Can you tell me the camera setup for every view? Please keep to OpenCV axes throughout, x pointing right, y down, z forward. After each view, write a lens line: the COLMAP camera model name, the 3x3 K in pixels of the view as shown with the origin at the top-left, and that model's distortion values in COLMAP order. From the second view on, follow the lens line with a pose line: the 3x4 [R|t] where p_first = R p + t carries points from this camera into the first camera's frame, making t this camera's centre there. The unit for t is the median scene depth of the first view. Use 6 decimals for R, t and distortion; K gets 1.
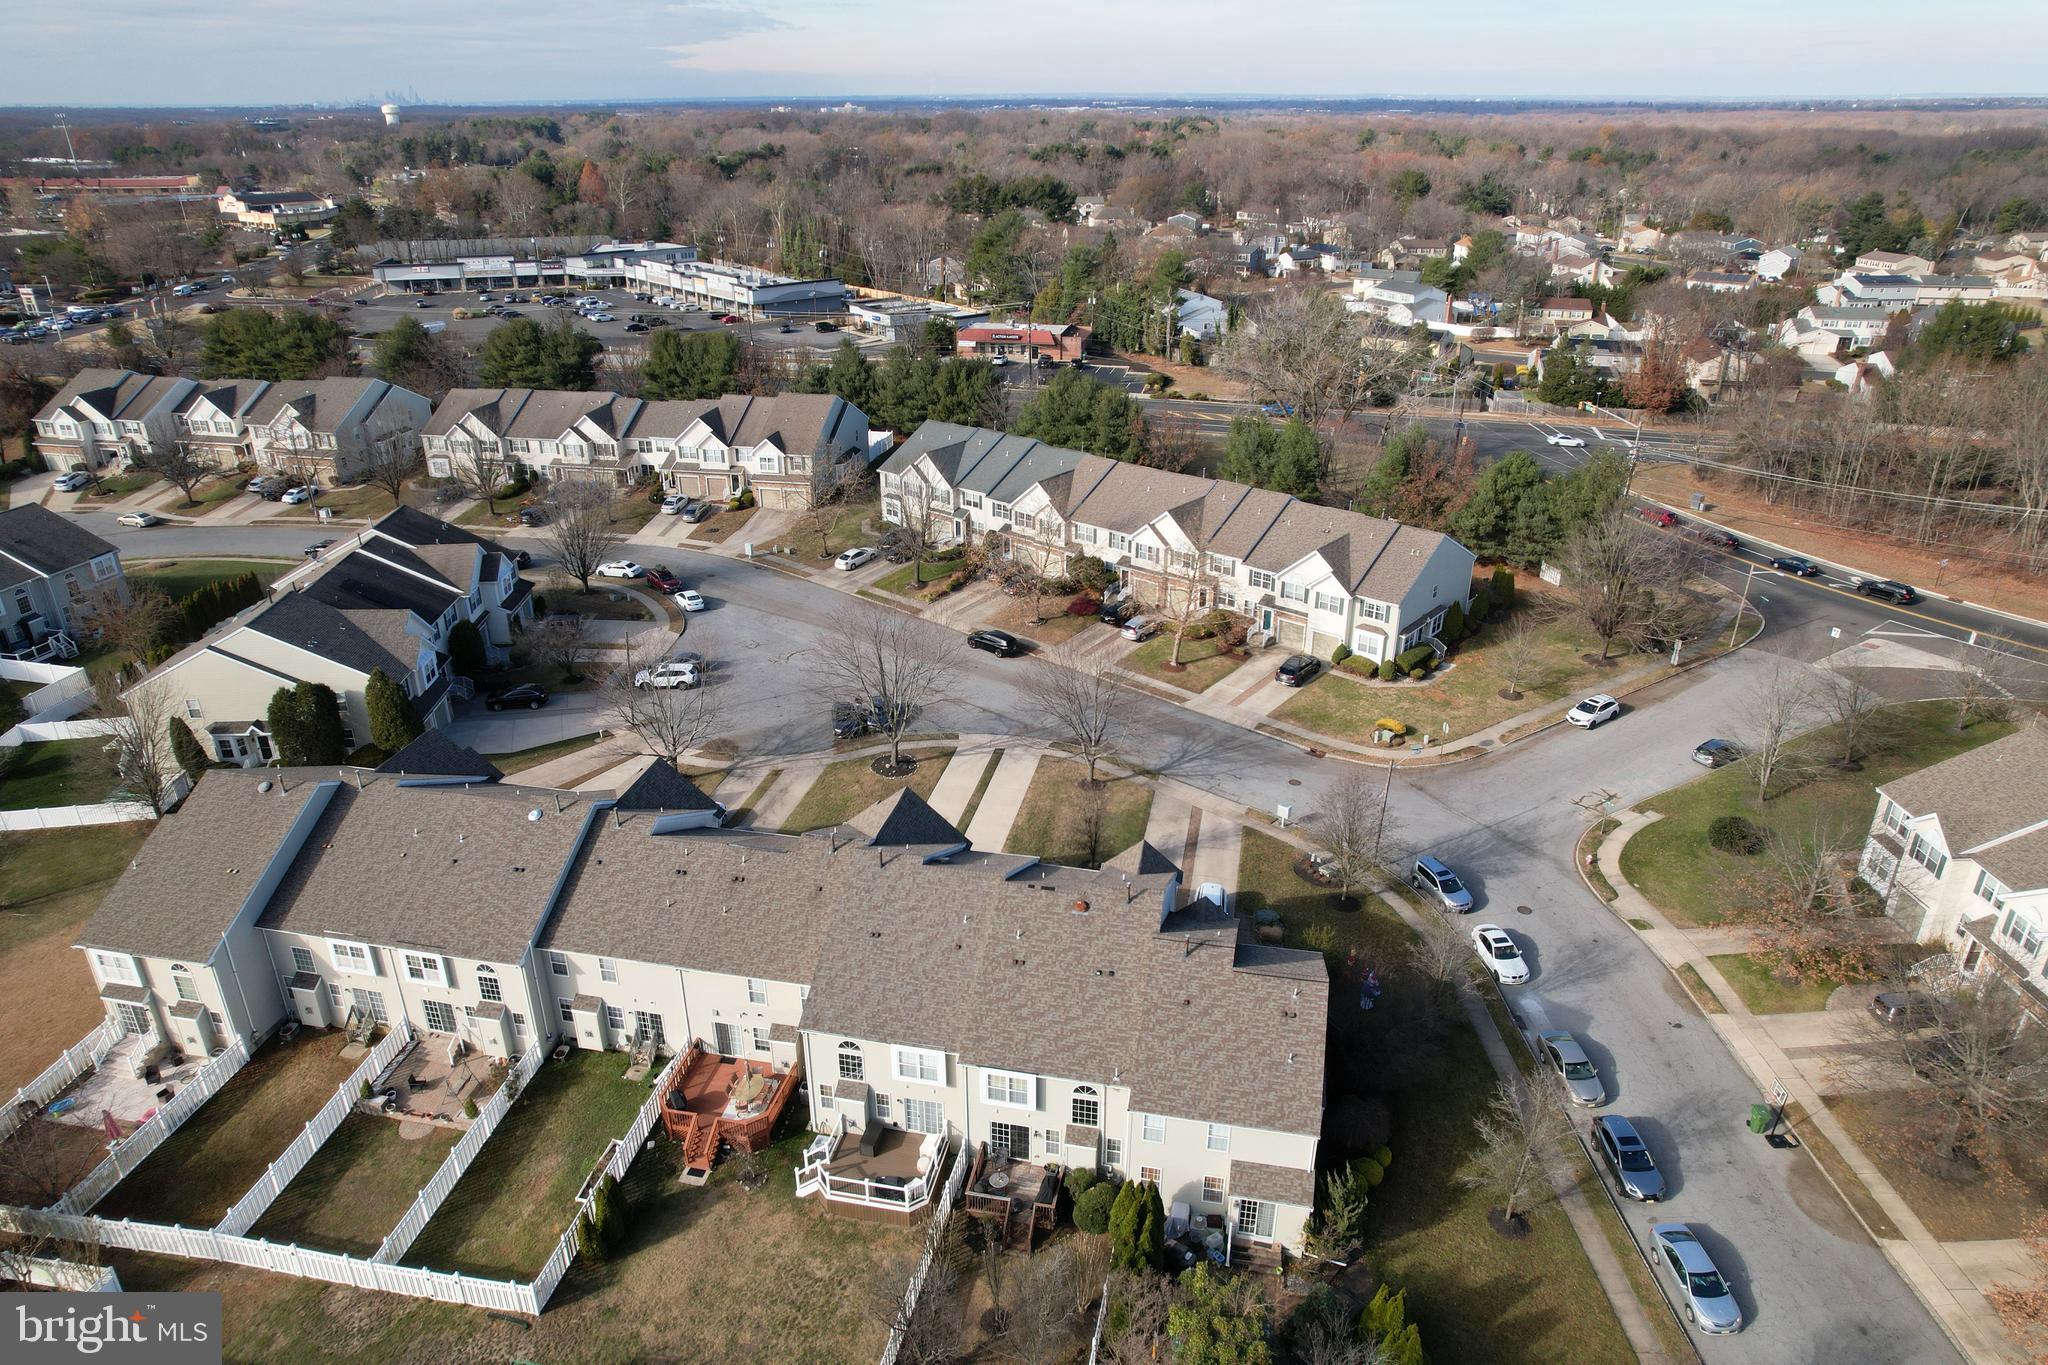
lens RADIAL K [[1310.1, 0, 1016.5], [0, 1310.1, 681.4], [0, 0, 1]] dist [-0.039650, 0.000408]
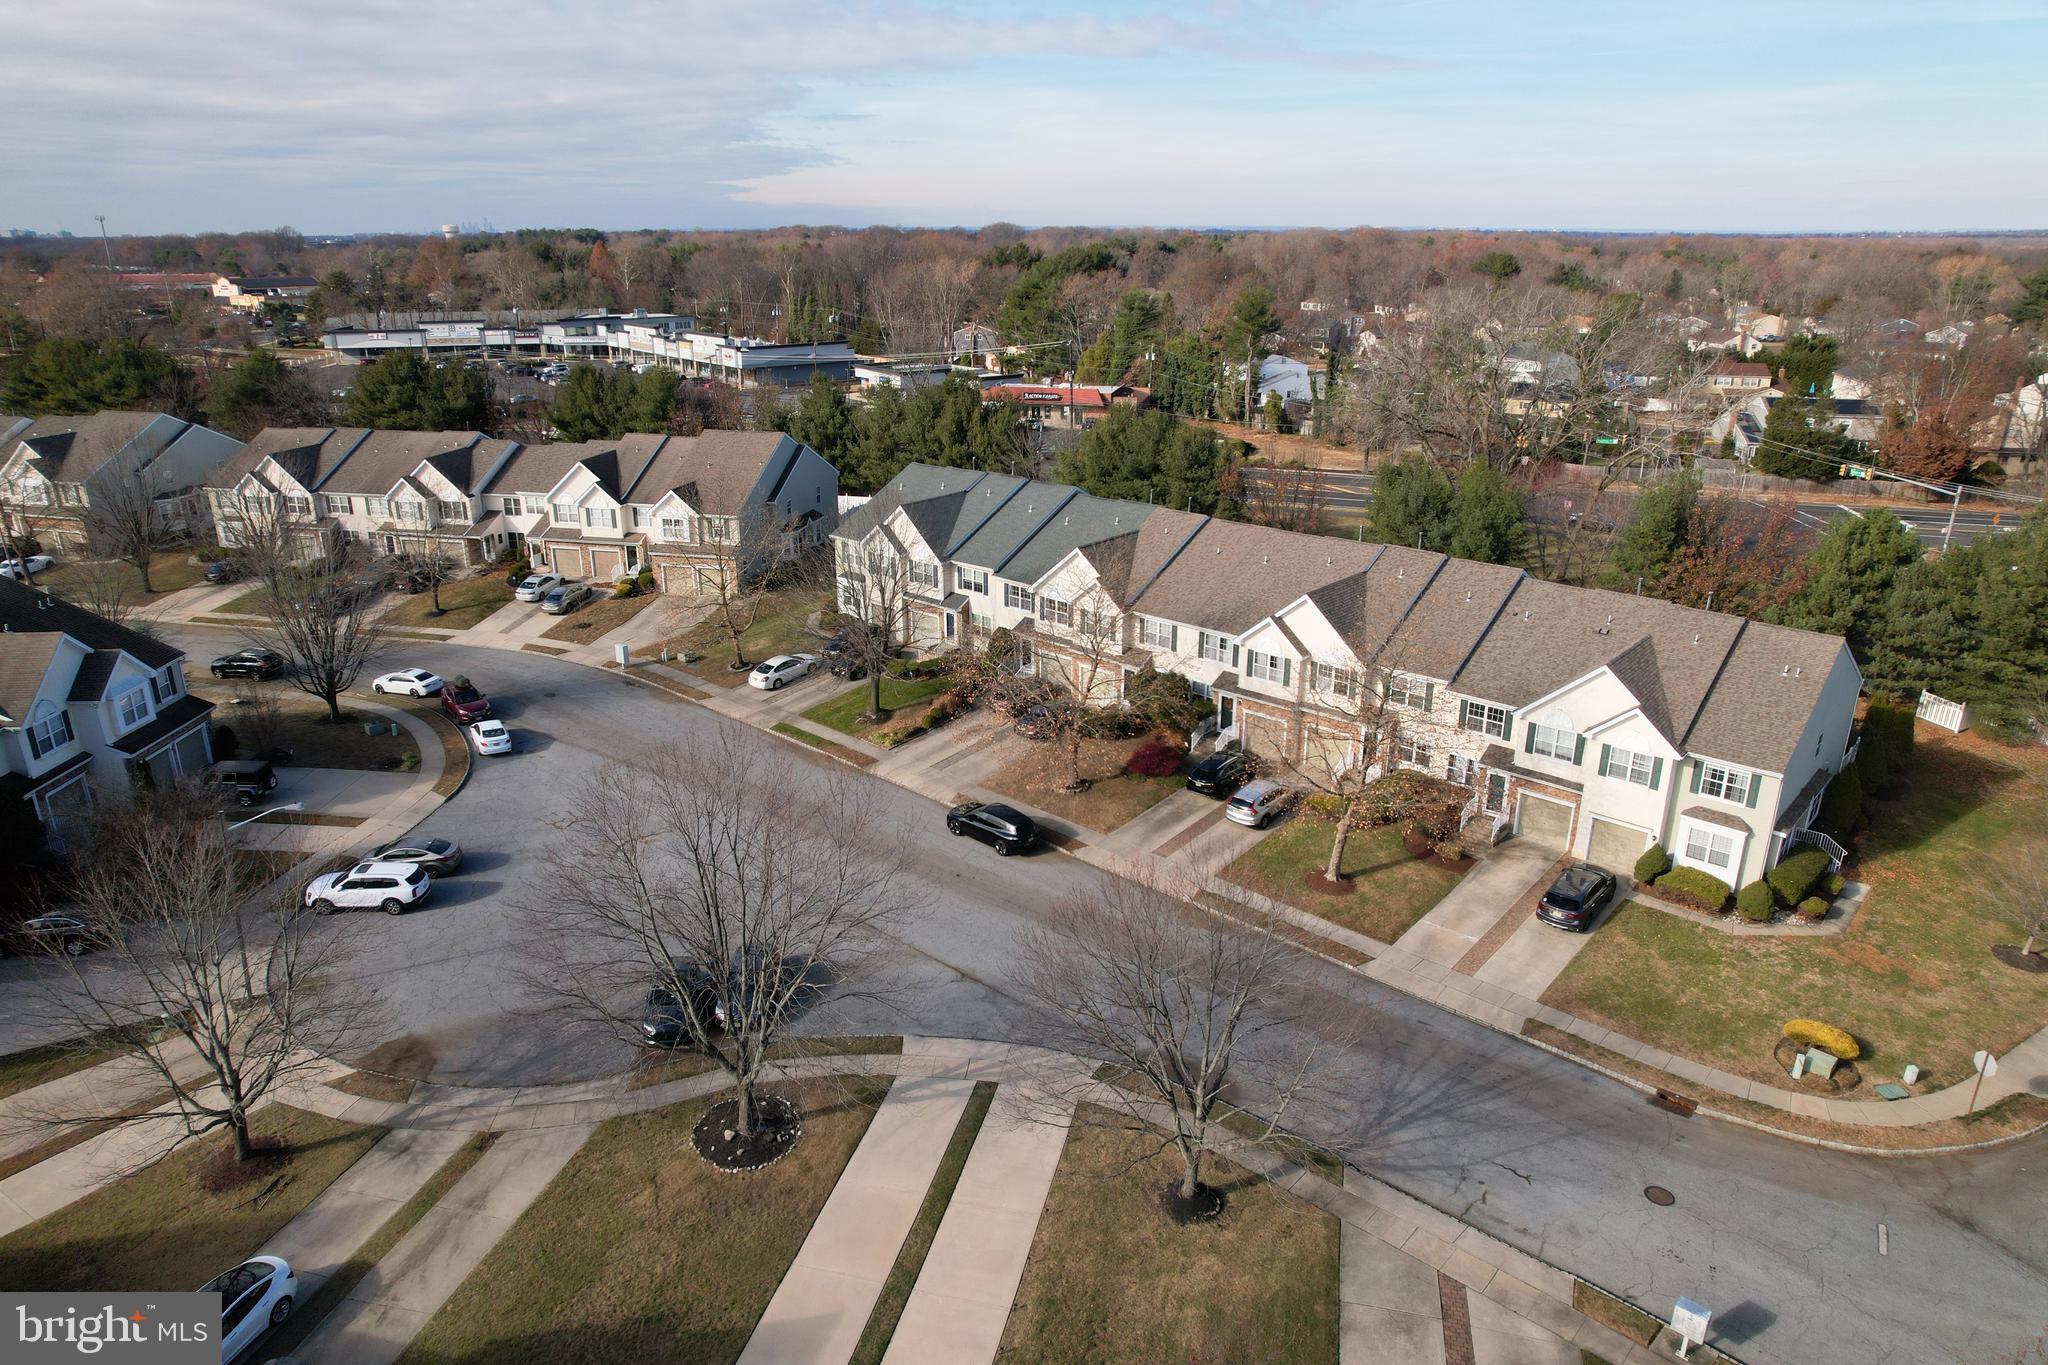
lens RADIAL K [[1310.1, 0, 1016.5], [0, 1310.1, 681.4], [0, 0, 1]] dist [-0.039650, 0.000408]
pose [[0.999382, 0.013466, -0.032469, 0.008245], [-0.016304, 0.995917, -0.088790, -0.037083], [0.031141, 0.089264, 0.995521, 0.401027]]
